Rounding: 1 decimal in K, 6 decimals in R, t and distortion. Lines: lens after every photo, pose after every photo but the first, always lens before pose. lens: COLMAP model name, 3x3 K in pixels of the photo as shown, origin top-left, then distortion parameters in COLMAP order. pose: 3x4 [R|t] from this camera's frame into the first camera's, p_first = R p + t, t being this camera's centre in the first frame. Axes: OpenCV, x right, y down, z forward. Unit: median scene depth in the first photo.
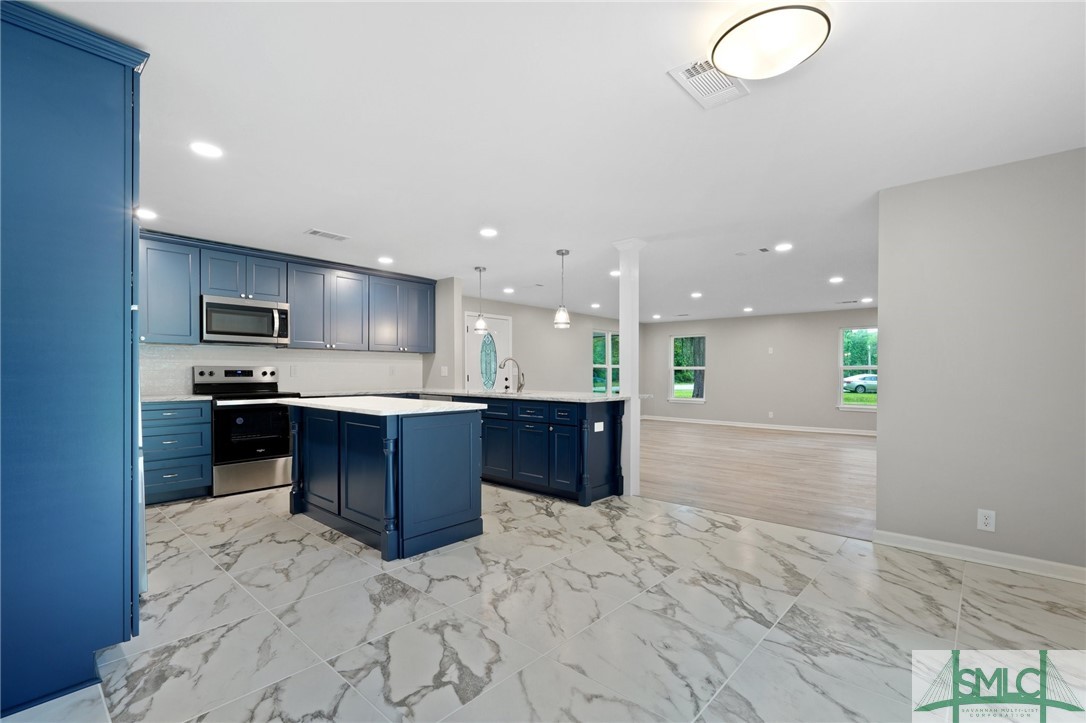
lens RADIAL K [[493.2, 0, 547.3], [0, 493.2, 375.7], [0, 0, 1]] dist [-0.001678, 0.000274]
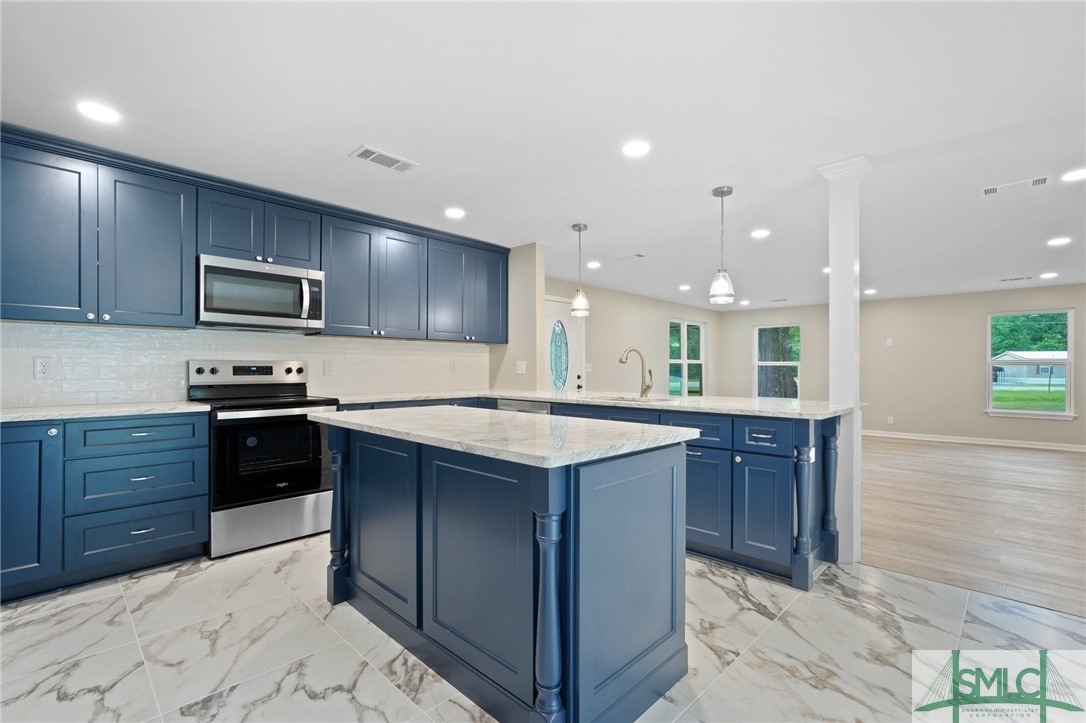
lens RADIAL K [[488.0, 0, 545.6], [0, 488.0, 365.2], [0, 0, 1]] dist [-0.001982, 0.000785]
pose [[0.999266, -0.000858, -0.038285, -0.245331], [0.000332, 0.999905, -0.013748, -0.003319], [0.038294, 0.013725, 0.999172, 0.432144]]
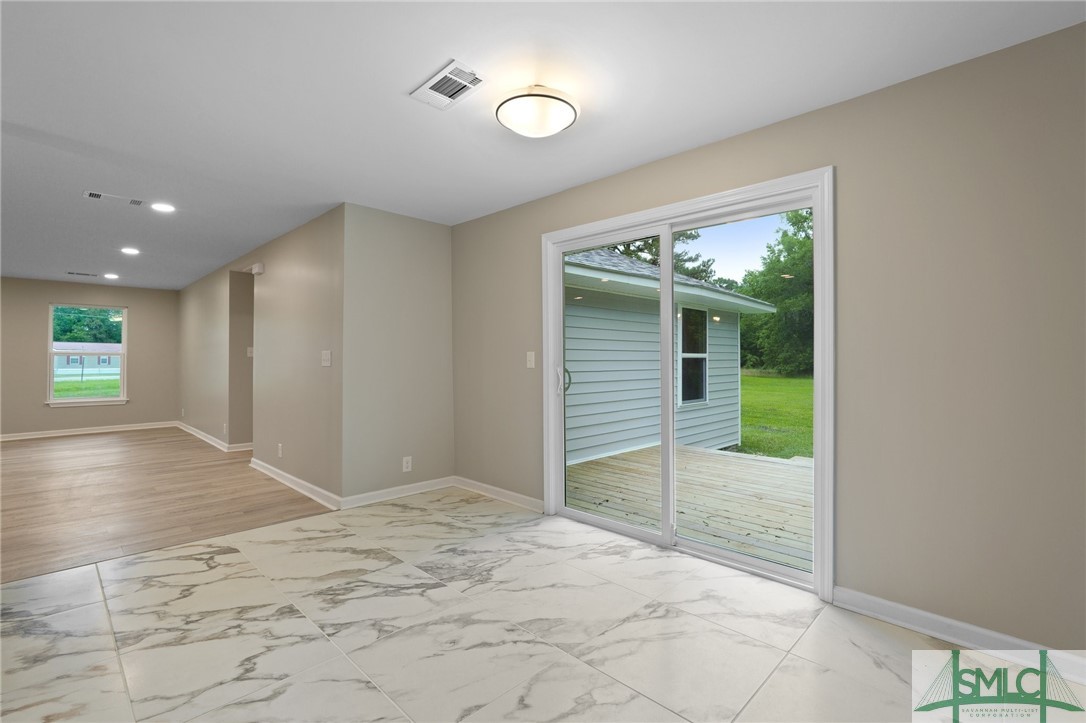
lens RADIAL K [[493.9, 0, 543.0], [0, 493.9, 358.1], [0, 0, 1]] dist [0.001481, 0.000963]
pose [[0.045353, 0.002338, 0.998968, -0.397845], [0.006016, 0.999978, -0.002614, -0.004783], [-0.998953, 0.006128, 0.045338, 0.422693]]
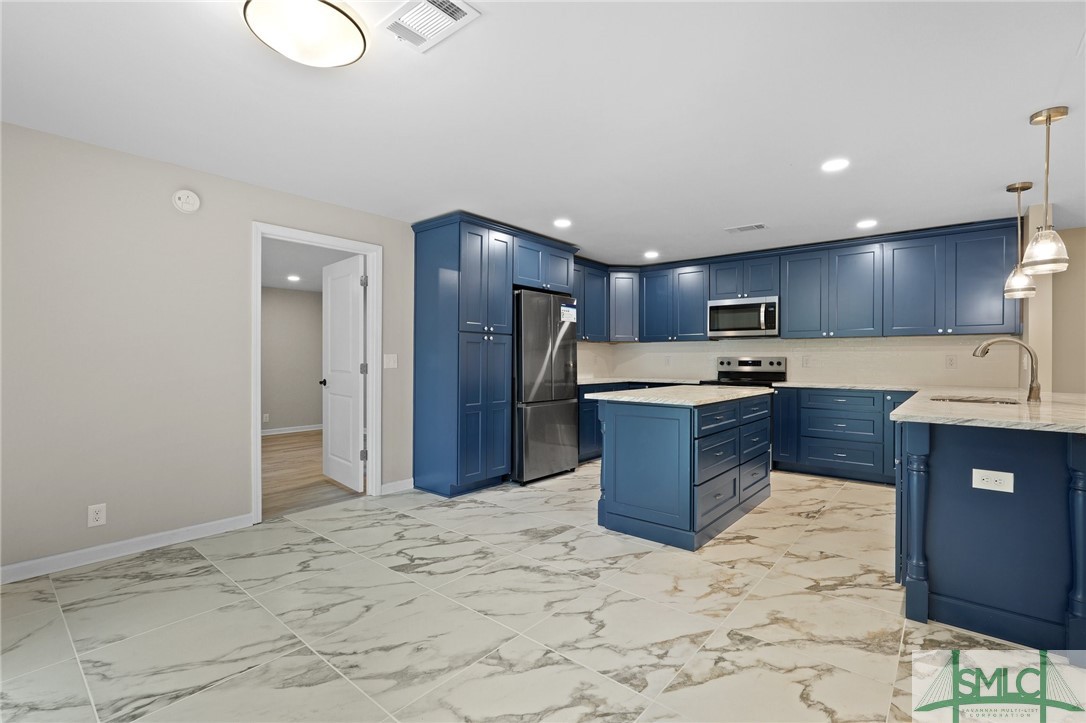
lens RADIAL K [[484.6, 0, 544.6], [0, 484.6, 360.7], [0, 0, 1]] dist [-0.001298, 0.000443]
pose [[0.032869, -0.000368, -0.999460, 0.653574], [-0.008108, 0.999967, -0.000635, -0.008215], [0.999427, 0.008125, 0.032865, 0.660290]]
